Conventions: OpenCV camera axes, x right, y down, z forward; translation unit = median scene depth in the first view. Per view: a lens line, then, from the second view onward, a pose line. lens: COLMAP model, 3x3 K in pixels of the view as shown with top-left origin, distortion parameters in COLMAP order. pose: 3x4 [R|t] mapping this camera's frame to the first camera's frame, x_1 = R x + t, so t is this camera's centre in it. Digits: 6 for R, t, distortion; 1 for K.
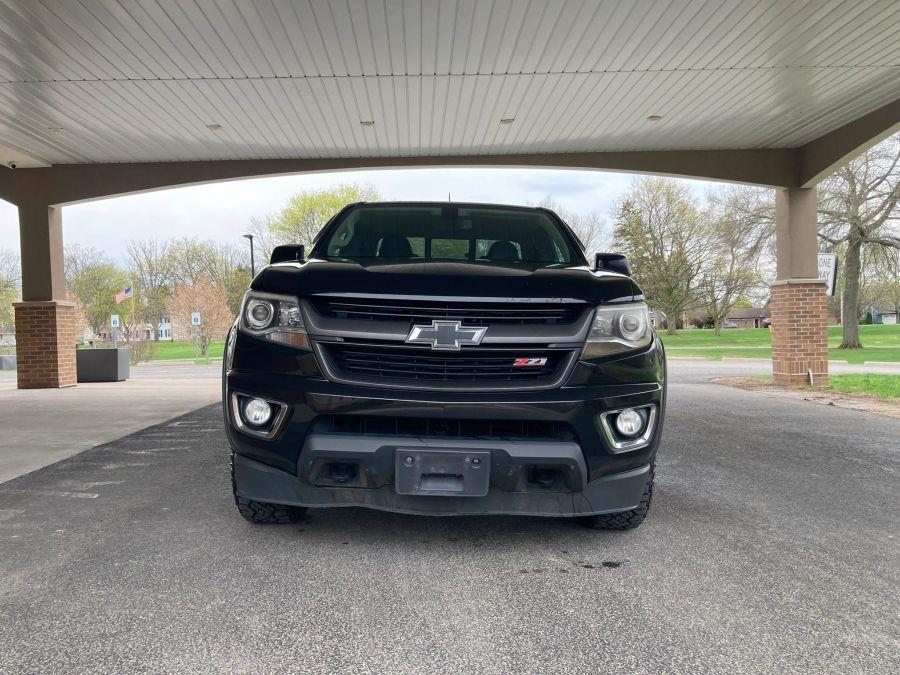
lens RADIAL K [[744.3, 0, 452.0], [0, 744.3, 338.6], [0, 0, 1]] dist [0.015192, -0.005496]
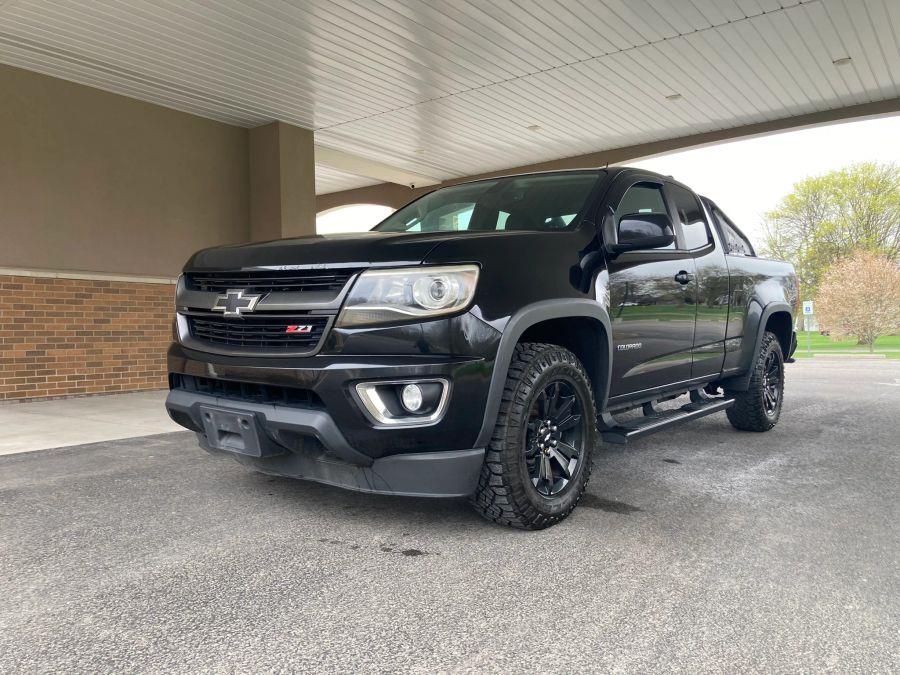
lens RADIAL K [[744.3, 0, 454.9], [0, 744.3, 337.0], [0, 0, 1]] dist [0.015192, -0.005496]
pose [[0.788234, 0.012130, -0.615255, 0.804737], [-0.009687, 0.999926, 0.007303, 0.029656], [0.615299, 0.000204, 0.788294, 0.304210]]
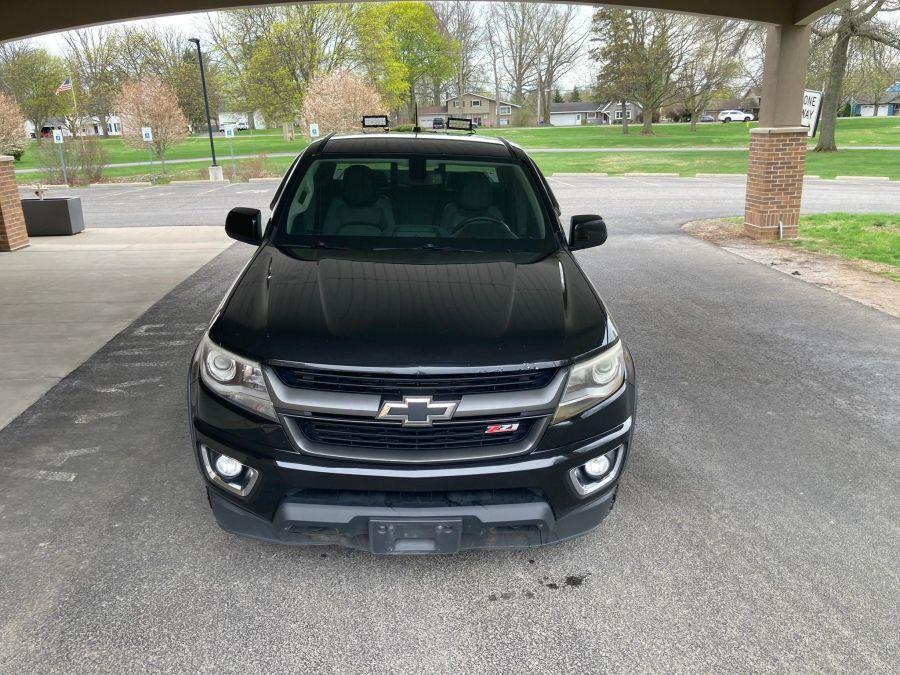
lens RADIAL K [[744.3, 0, 456.4], [0, 744.3, 344.4], [0, 0, 1]] dist [0.015192, -0.005496]
pose [[0.998916, -0.015587, 0.043852, 0.002124], [0.002713, 0.960149, 0.279474, -0.320482], [-0.046461, -0.279052, 0.959151, 0.071523]]
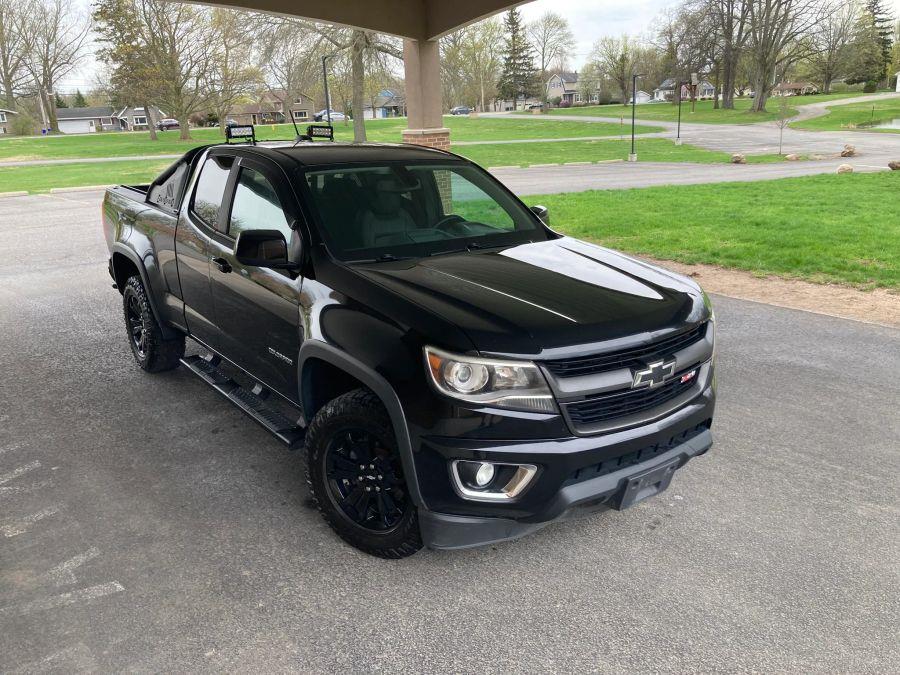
lens RADIAL K [[744.3, 0, 458.9], [0, 744.3, 337.5], [0, 0, 1]] dist [0.015192, -0.005496]
pose [[0.788910, -0.191105, 0.584037, -0.800430], [0.028661, 0.960822, 0.275680, -0.338692], [-0.613840, -0.200747, 0.763480, 0.284162]]
